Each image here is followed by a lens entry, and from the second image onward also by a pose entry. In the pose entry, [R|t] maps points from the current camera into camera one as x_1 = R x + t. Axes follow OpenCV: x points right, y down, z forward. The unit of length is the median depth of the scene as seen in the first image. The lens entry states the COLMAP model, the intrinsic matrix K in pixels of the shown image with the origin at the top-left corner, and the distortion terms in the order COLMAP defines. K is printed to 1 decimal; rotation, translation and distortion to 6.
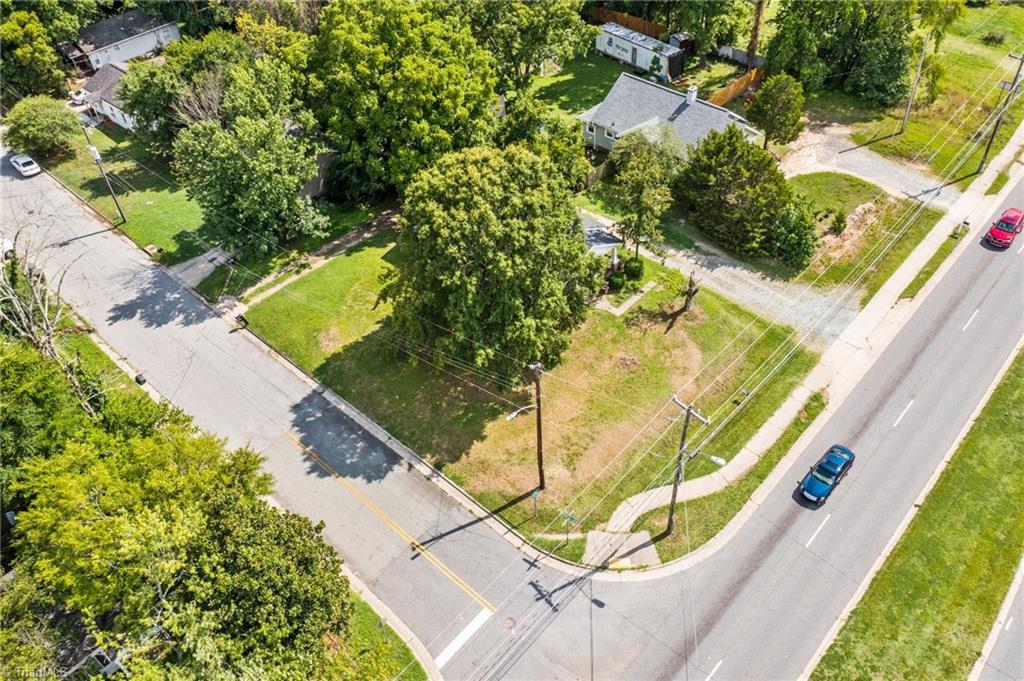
lens RADIAL K [[798.6, 0, 540.2], [0, 798.6, 340.1], [0, 0, 1]] dist [-0.040278, 0.002539]
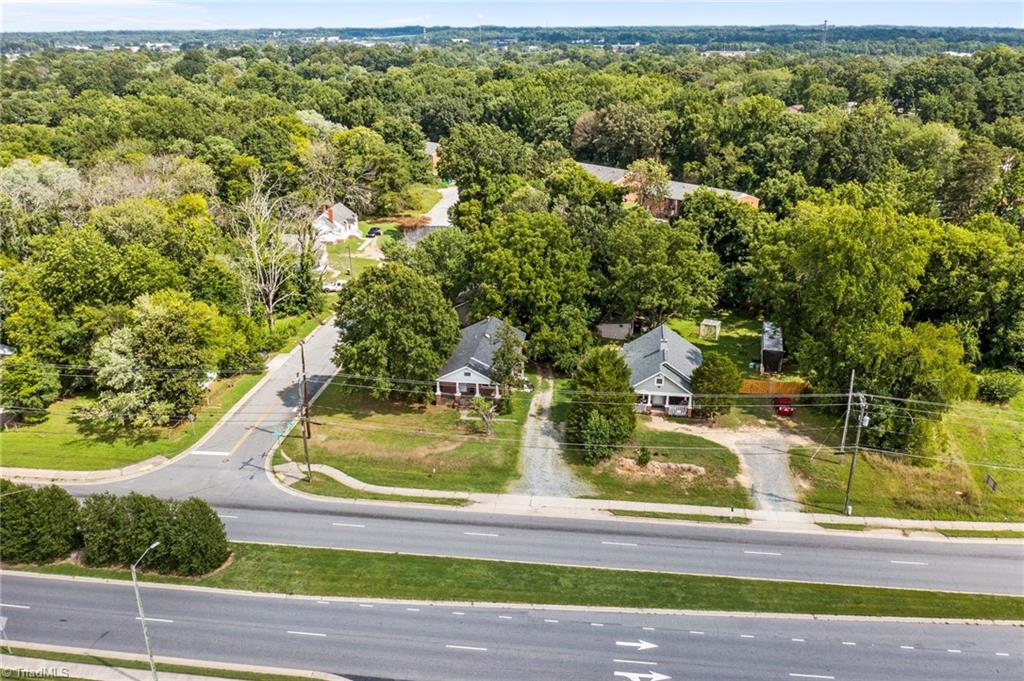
lens RADIAL K [[858.5, 0, 521.3], [0, 858.5, 361.0], [0, 0, 1]] dist [-0.043308, 0.012940]
pose [[0.566951, 0.340755, -0.749969, 1.470780], [-0.587084, 0.805788, -0.077699, -0.066127], [0.577840, 0.484346, 0.656894, -0.017069]]
